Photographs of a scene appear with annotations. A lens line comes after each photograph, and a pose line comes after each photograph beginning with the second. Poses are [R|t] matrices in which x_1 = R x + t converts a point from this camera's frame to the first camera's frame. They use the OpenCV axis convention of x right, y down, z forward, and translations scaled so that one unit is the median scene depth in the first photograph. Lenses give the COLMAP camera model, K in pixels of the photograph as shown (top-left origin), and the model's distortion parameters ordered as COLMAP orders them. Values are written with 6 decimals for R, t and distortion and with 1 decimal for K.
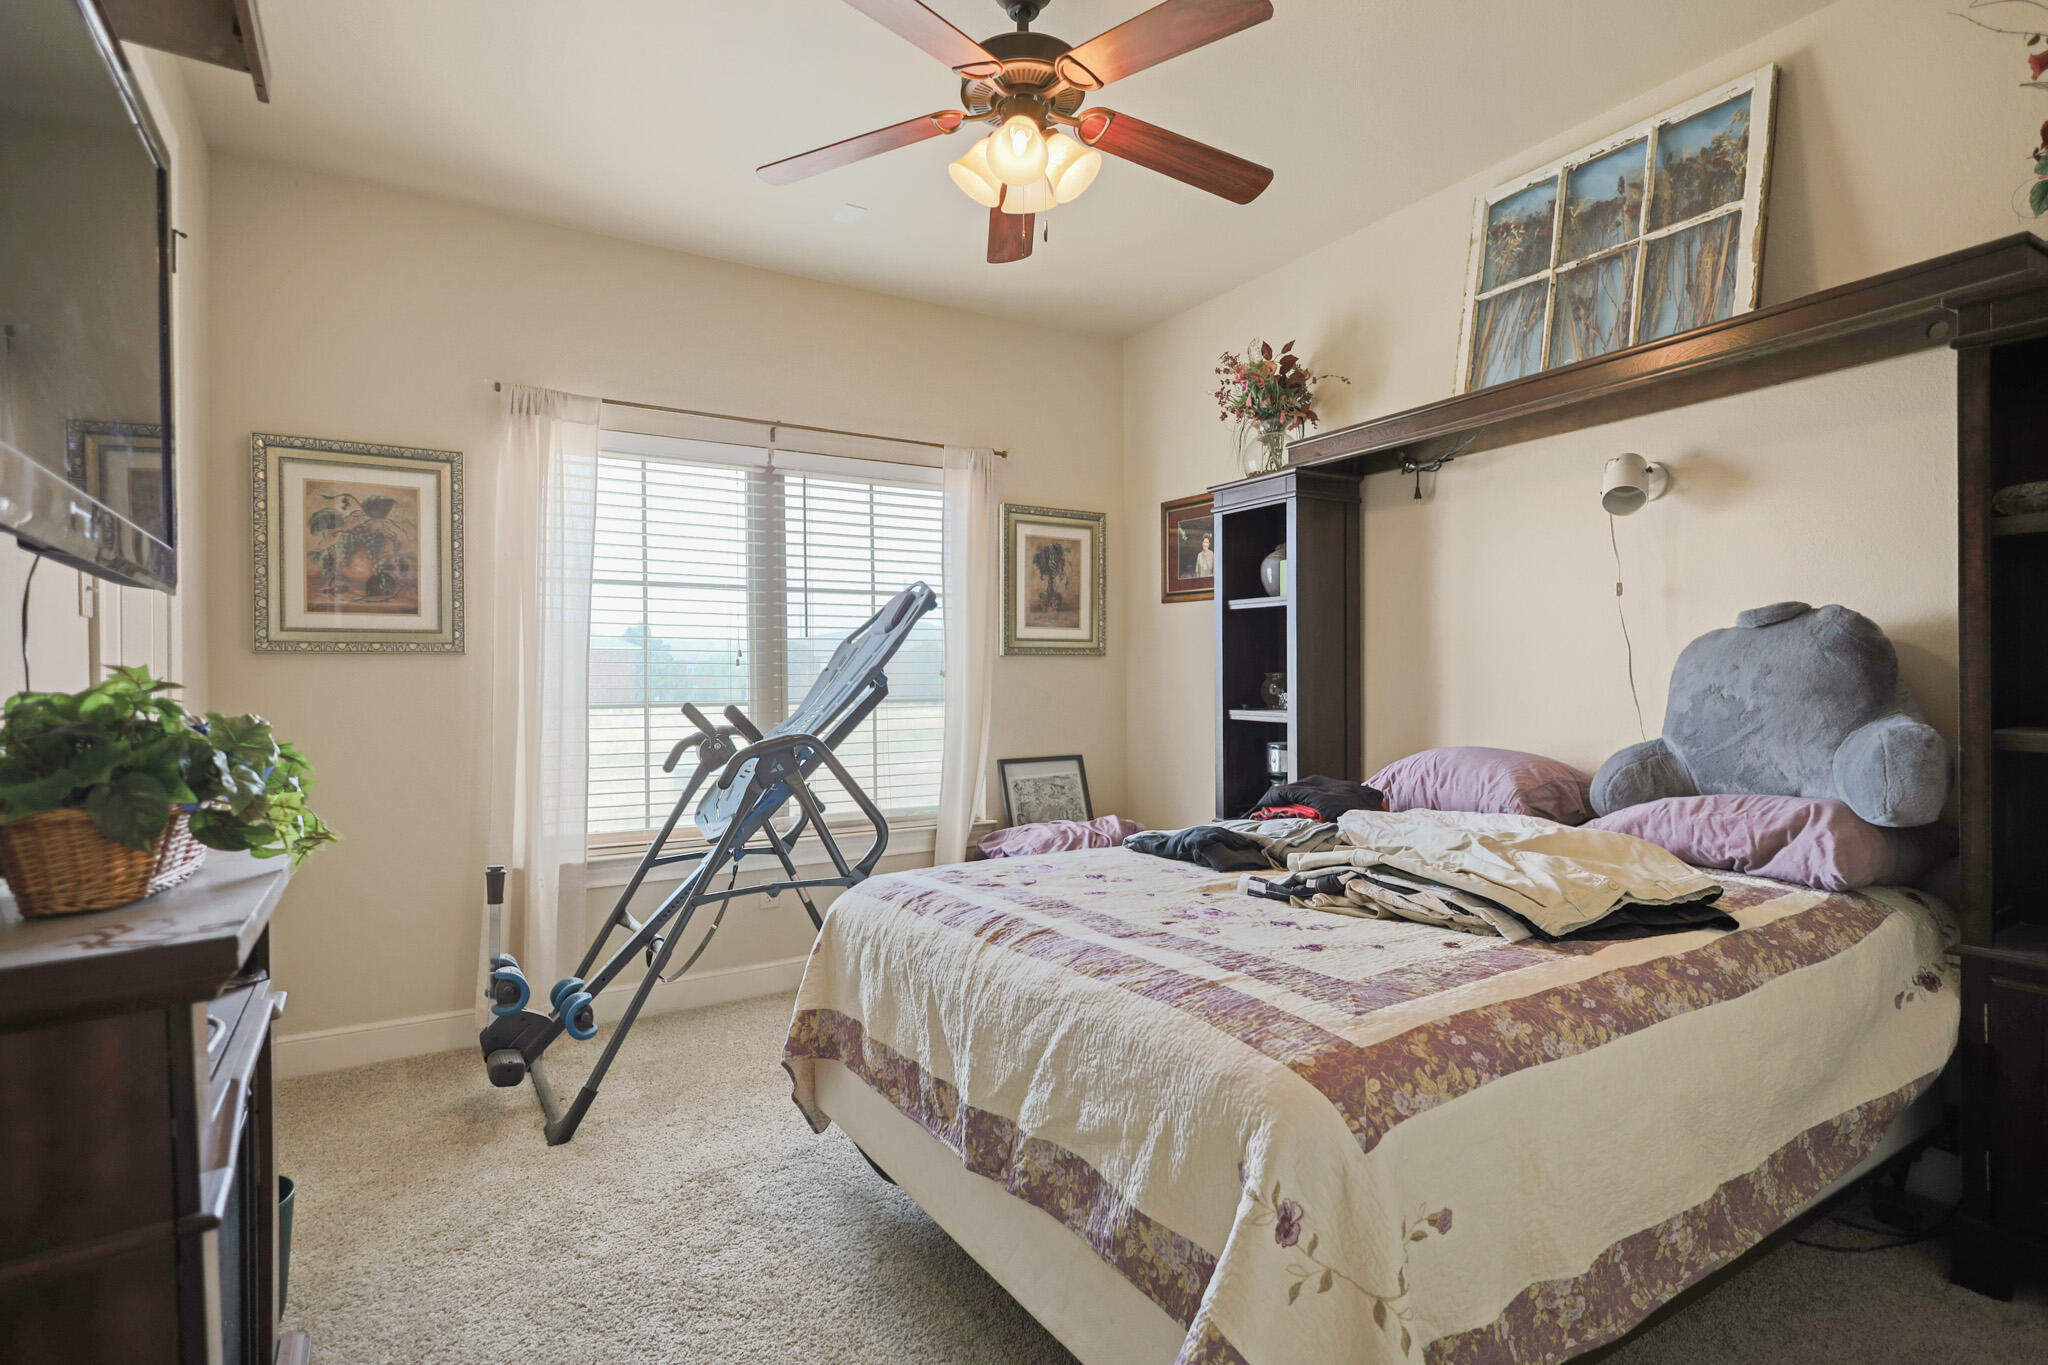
lens RADIAL K [[1020.0, 0, 1023.2], [0, 1020.0, 680.0], [0, 0, 1]] dist [0.000498, 0.000390]
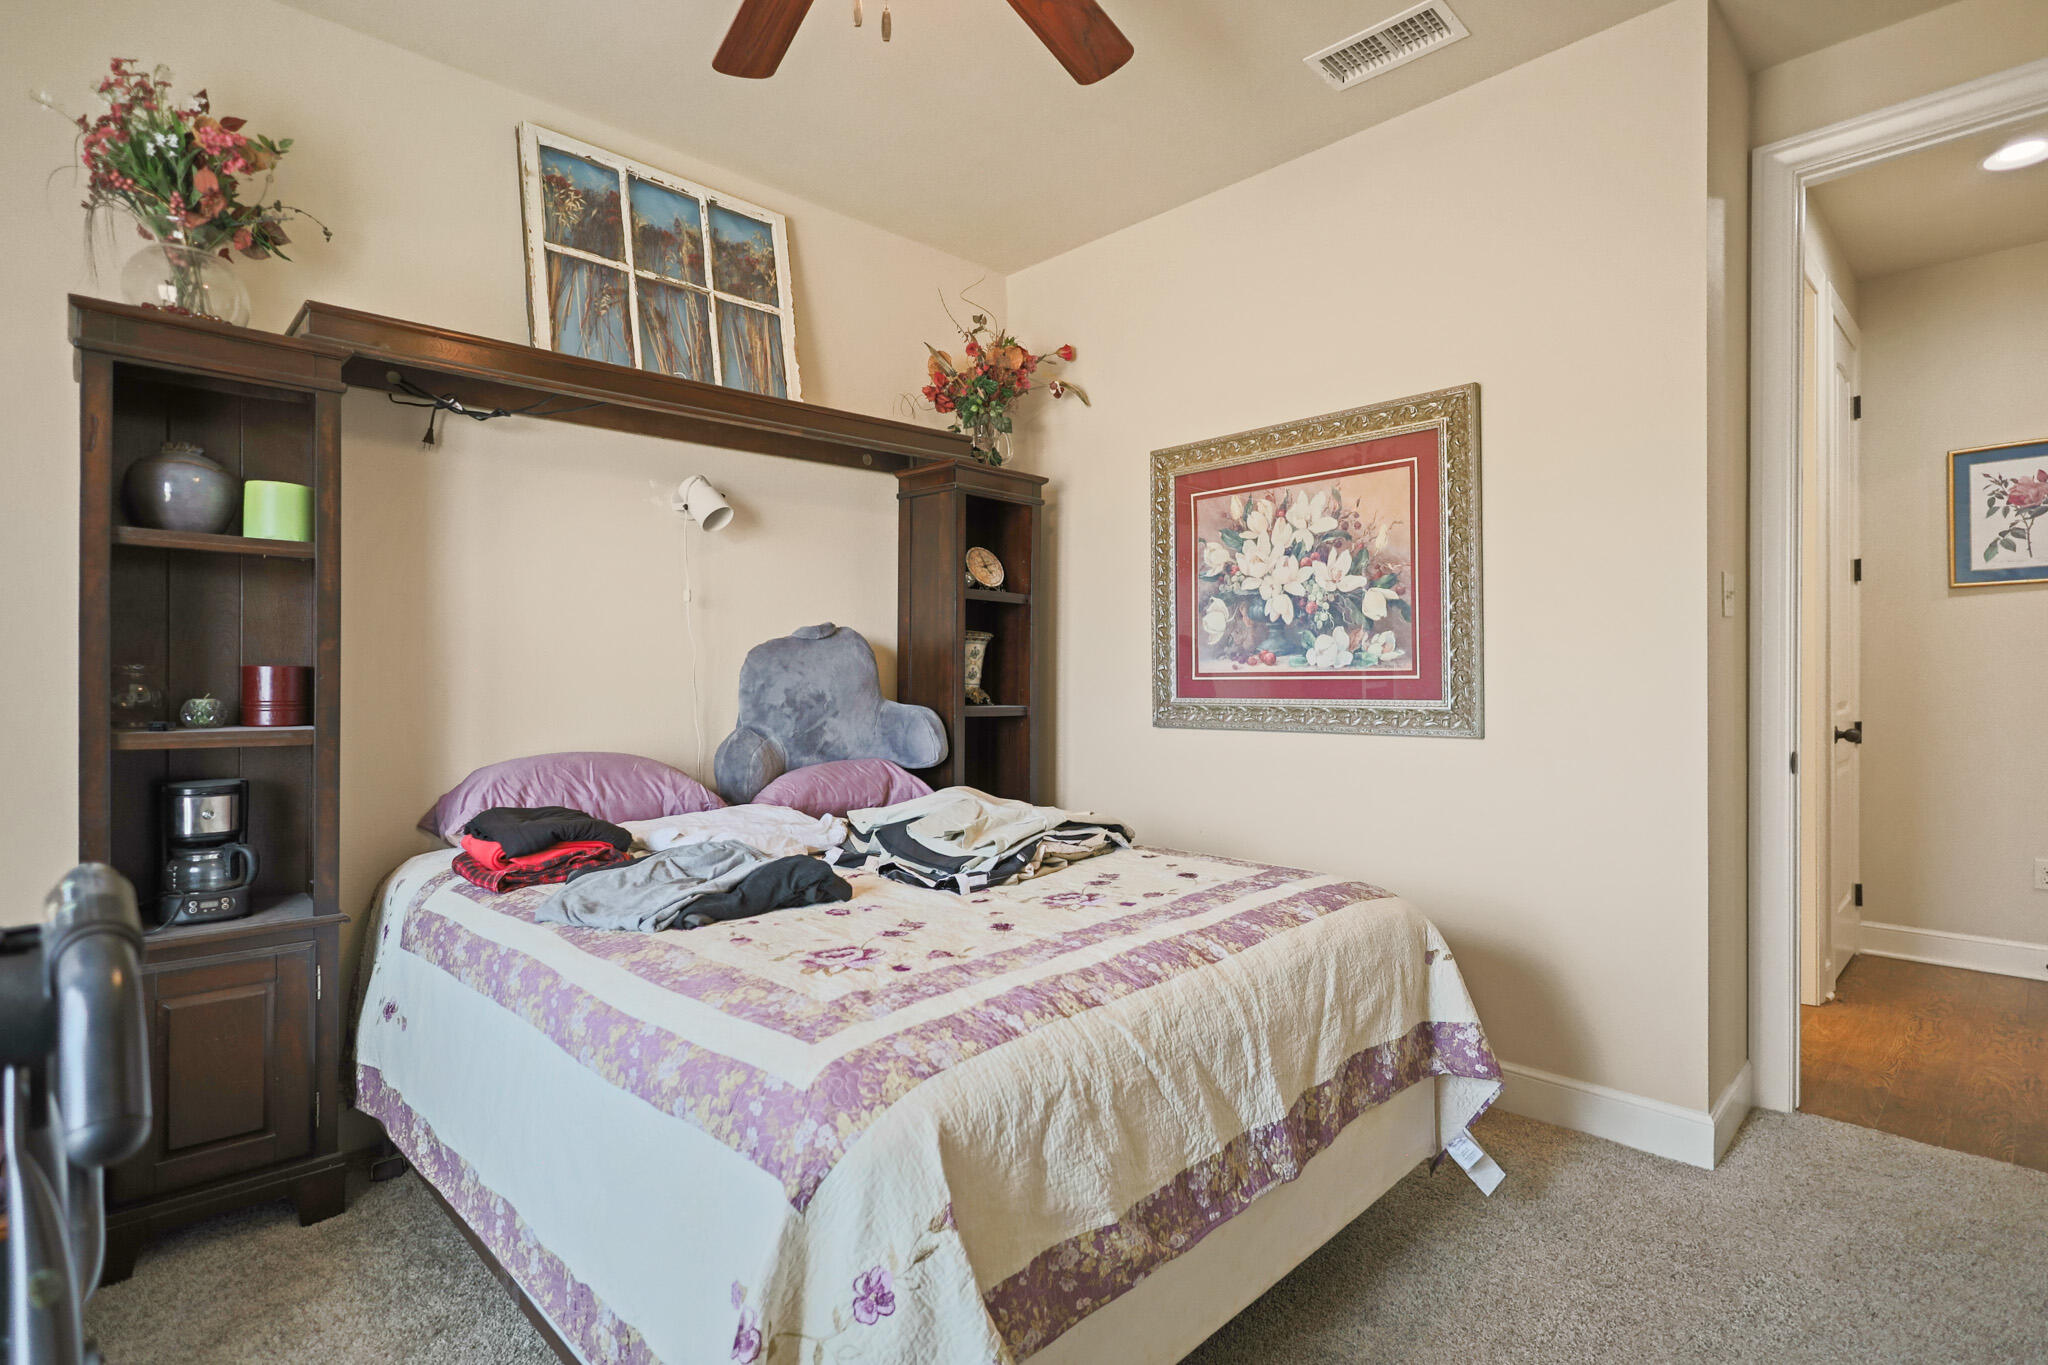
lens RADIAL K [[1020.0, 0, 1020.4], [0, 1020.0, 687.1], [0, 0, 1]] dist [0.000498, 0.000390]
pose [[-0.219364, -0.000921, 0.975643, -0.571902], [0.002387, 0.999996, 0.001480, 0.009052], [-0.975640, 0.002654, -0.219361, 0.894570]]
